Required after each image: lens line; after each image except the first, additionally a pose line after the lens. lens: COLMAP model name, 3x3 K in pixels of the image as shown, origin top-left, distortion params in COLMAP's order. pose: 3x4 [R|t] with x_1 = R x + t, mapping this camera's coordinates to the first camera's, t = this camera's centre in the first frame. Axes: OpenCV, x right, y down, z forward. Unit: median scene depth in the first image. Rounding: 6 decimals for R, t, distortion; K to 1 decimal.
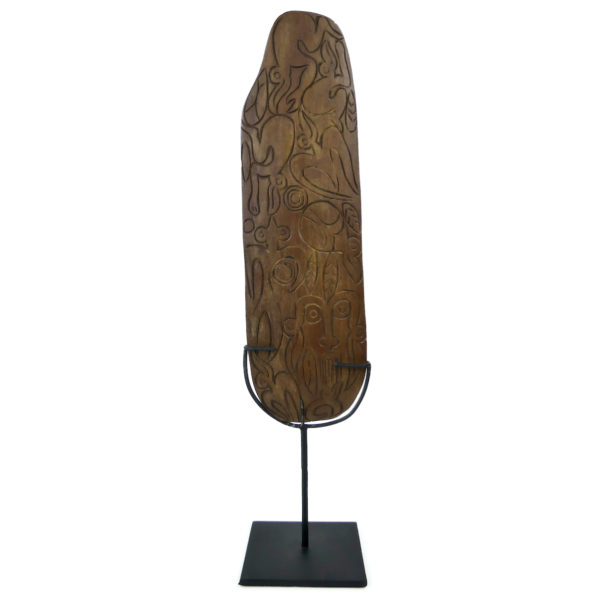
lens RADIAL K [[549.7, 0, 298.9], [0, 549.7, 290.3], [0, 0, 1]] dist [-0.027691, -0.009672]
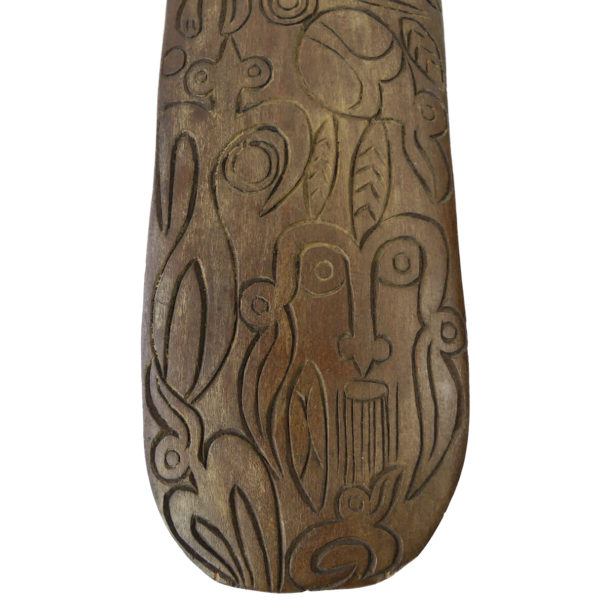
lens RADIAL K [[549.7, 0, 298.9], [0, 549.7, 290.3], [0, 0, 1]] dist [-0.027691, -0.009672]
pose [[0.998561, 0.035108, -0.040535, 0.026250], [-0.044428, 0.964929, -0.258725, 0.152431], [0.030030, 0.260154, 0.965100, 0.651813]]
